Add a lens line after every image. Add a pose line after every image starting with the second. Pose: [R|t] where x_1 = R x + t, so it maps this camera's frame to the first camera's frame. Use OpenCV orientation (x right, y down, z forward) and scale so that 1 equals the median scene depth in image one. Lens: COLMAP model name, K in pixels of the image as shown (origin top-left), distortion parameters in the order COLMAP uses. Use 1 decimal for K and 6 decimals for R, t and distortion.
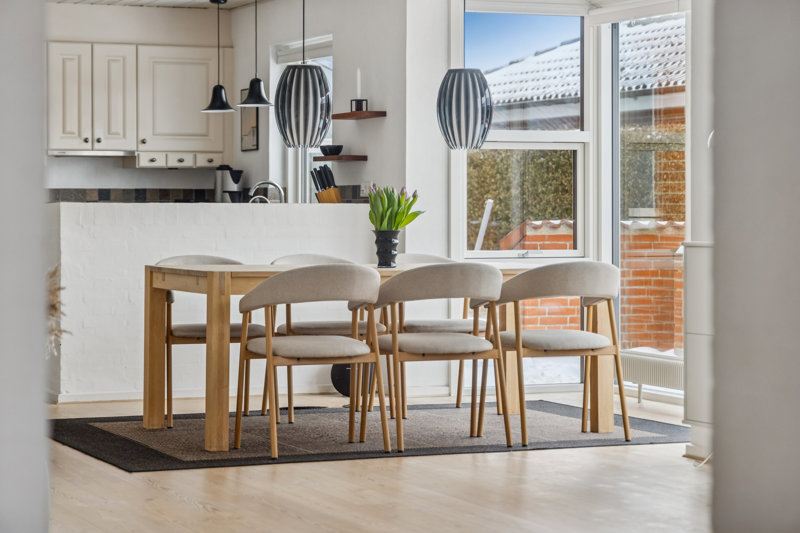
lens RADIAL K [[2094.9, 0, 400.0], [0, 2094.9, 266.5], [0, 0, 1]] dist [-0.048232, -0.321198]
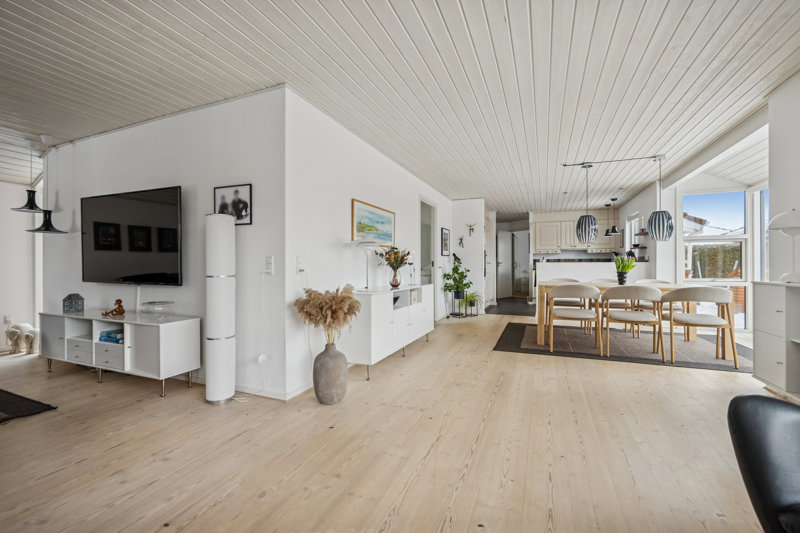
lens RADIAL K [[337.6, 0, 400.0], [0, 337.6, 266.5], [0, 0, 1]] dist [-0.009726, 0.000064]
pose [[0.695324, 0.001835, -0.718694, 0.076417], [-0.016671, 0.999769, -0.013576, -0.009063], [0.718503, 0.021421, 0.695194, 0.335698]]
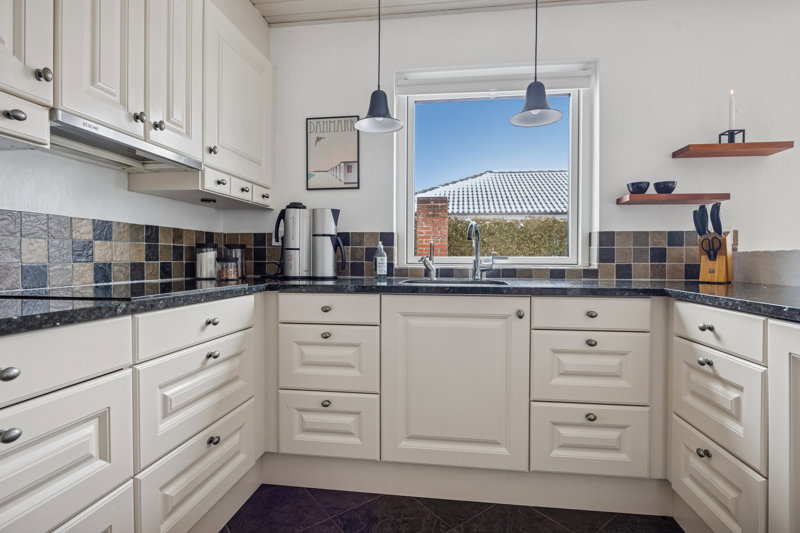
lens RADIAL K [[398.2, 0, 411.9], [0, 398.2, 261.5], [0, 0, 1]] dist [-0.001630, -0.000573]
pose [[0.510486, -0.005510, 0.859869, -0.197082], [0.021699, 0.999744, -0.006476, -0.023651], [-0.859612, 0.021964, 0.510474, 0.889415]]
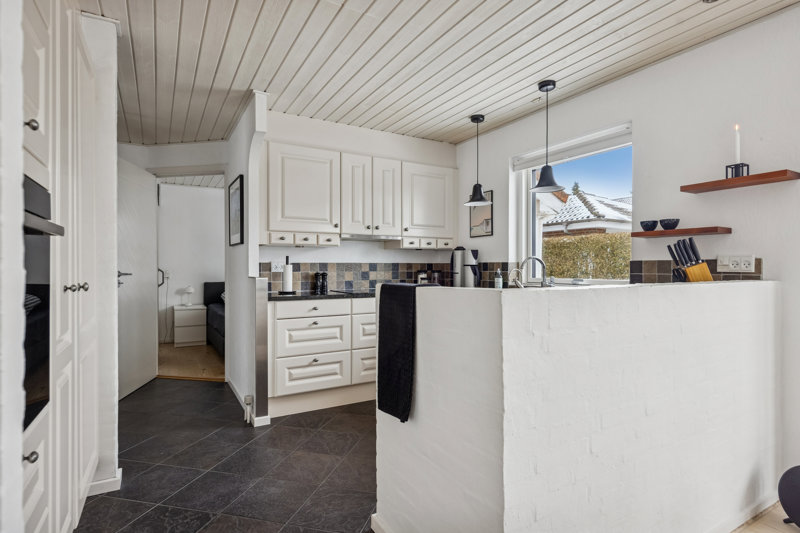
lens RADIAL K [[421.7, 0, 400.0], [0, 421.7, 266.5], [0, 0, 1]] dist [0.002028, 0.000239]
pose [[0.993273, -0.002071, 0.115779, -0.160167], [0.005448, 0.999569, -0.028858, -0.026852], [-0.115669, 0.029295, 0.992856, 0.722294]]
